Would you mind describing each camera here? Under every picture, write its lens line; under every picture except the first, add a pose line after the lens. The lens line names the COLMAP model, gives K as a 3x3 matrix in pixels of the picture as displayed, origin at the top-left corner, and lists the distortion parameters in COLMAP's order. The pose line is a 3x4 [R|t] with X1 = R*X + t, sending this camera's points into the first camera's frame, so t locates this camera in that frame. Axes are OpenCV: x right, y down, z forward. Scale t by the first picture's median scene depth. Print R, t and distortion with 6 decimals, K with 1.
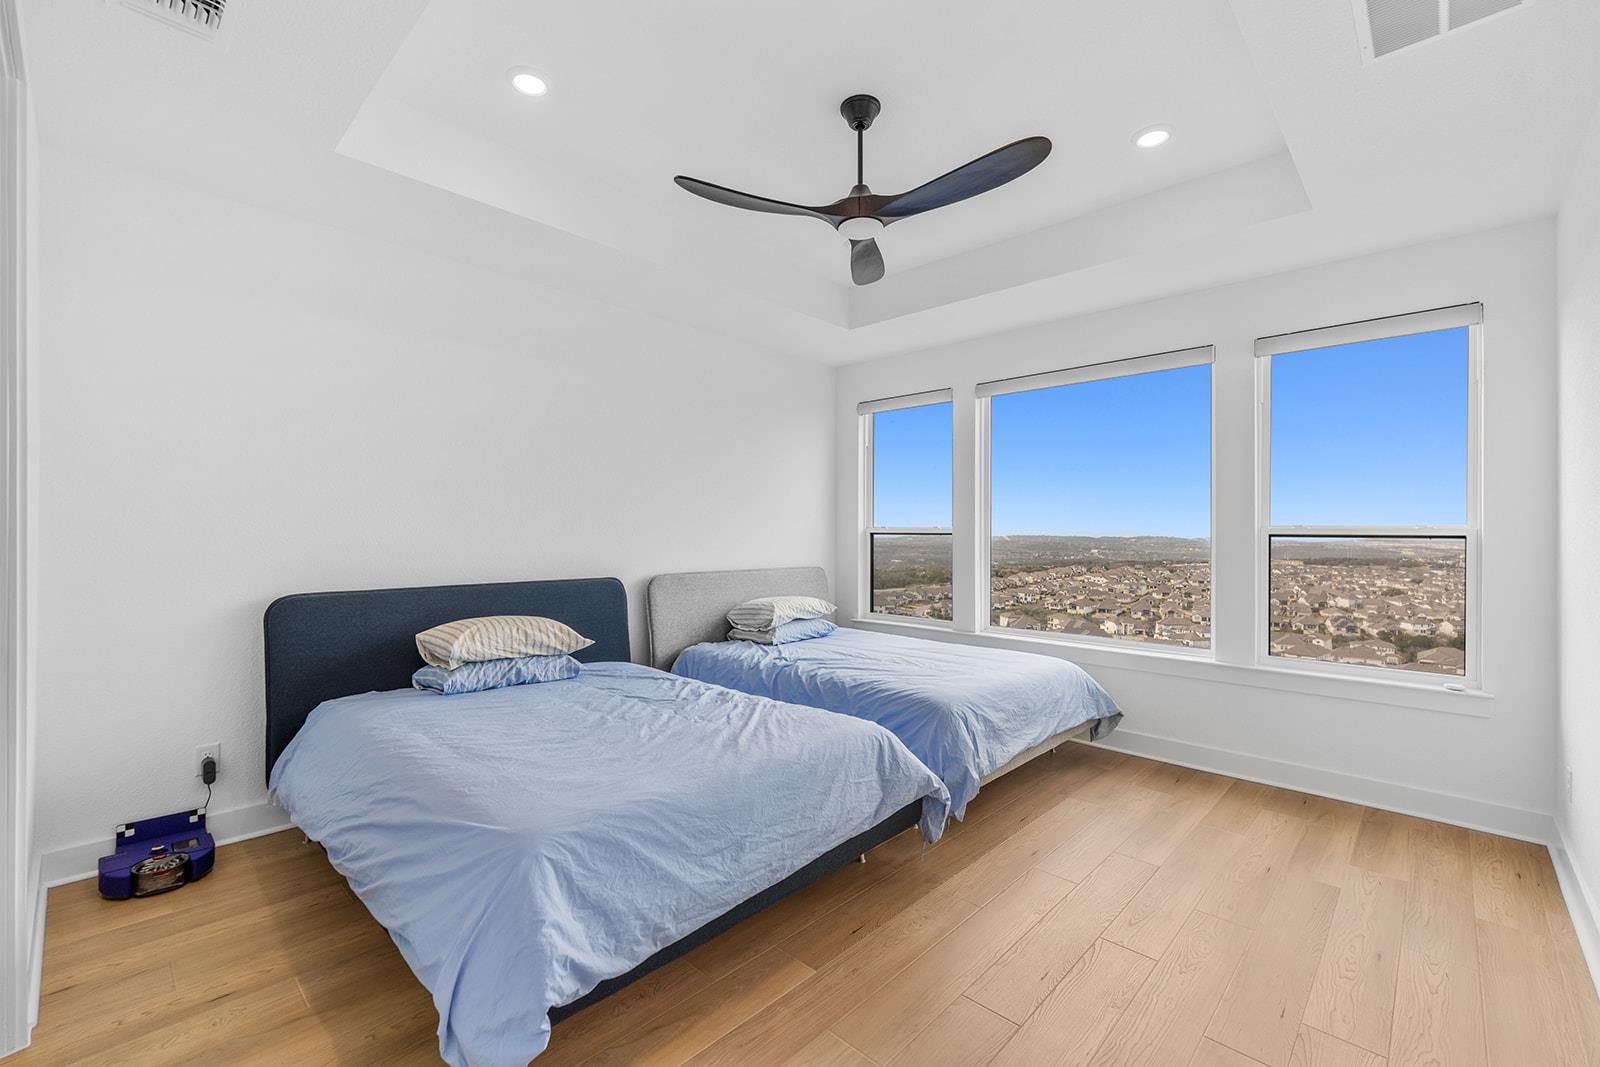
lens RADIAL K [[673.2, 0, 793.2], [0, 673.2, 533.5], [0, 0, 1]] dist [-0.000286, -0.000866]
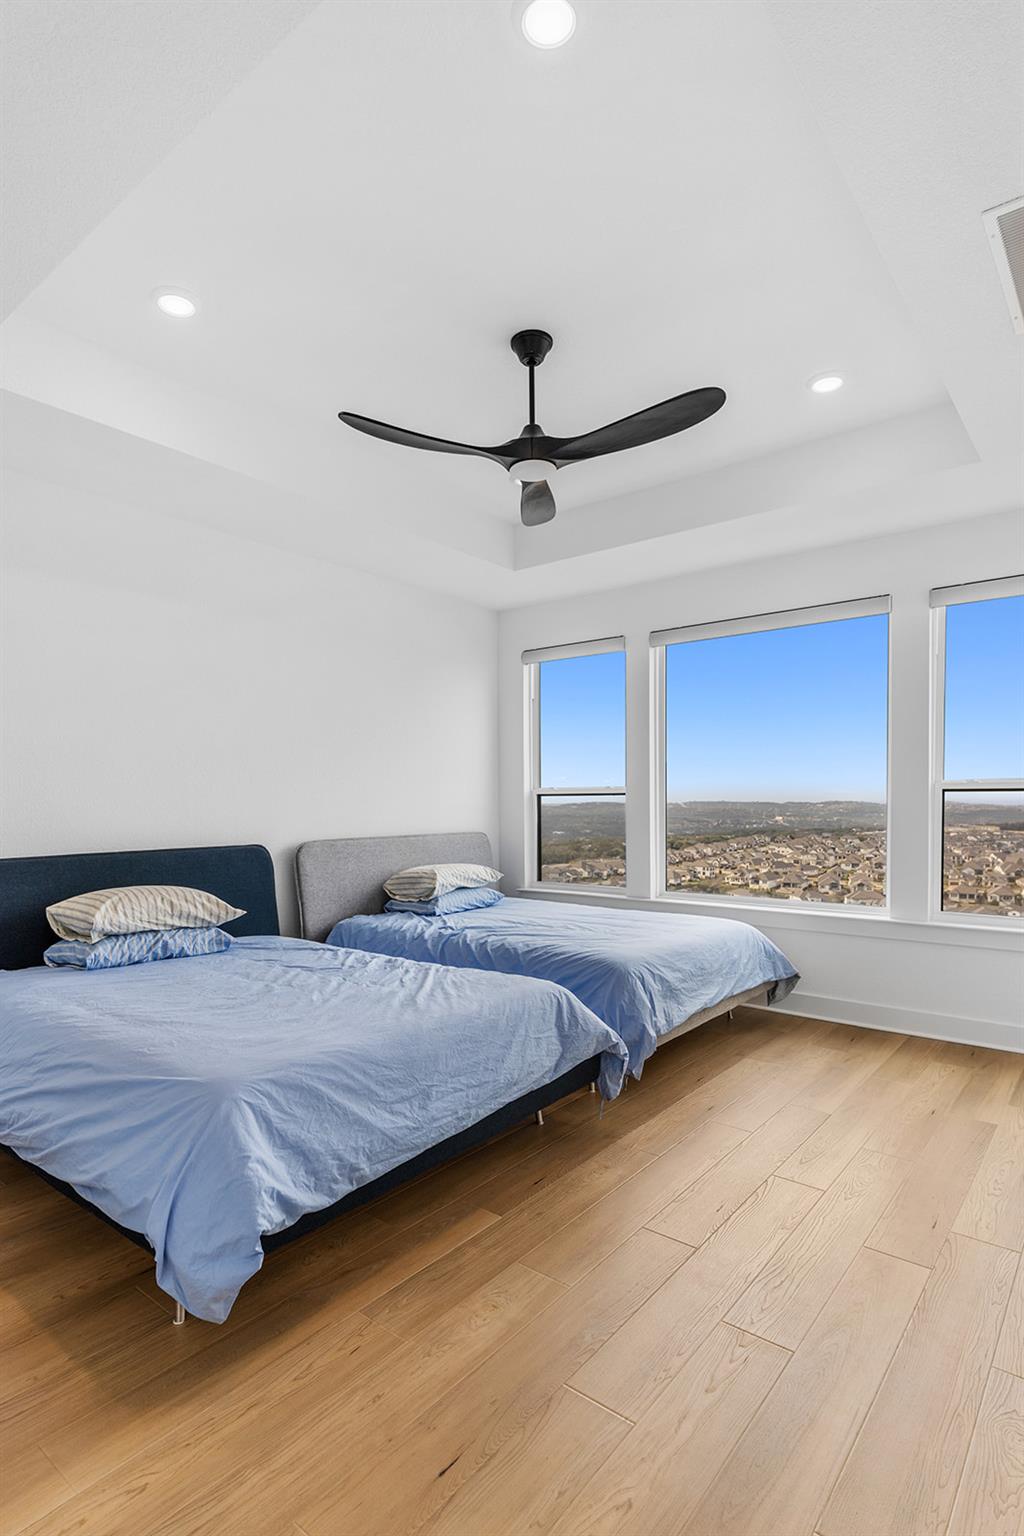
lens RADIAL K [[782.8, 0, 507.6], [0, 782.8, 827.9], [0, 0, 1]] dist [0.002744, 0.000848]
pose [[0.996103, -0.013859, 0.087100, -0.034188], [0.010988, 0.999383, 0.033361, 0.015458], [-0.087508, -0.032274, 0.995641, -0.106836]]
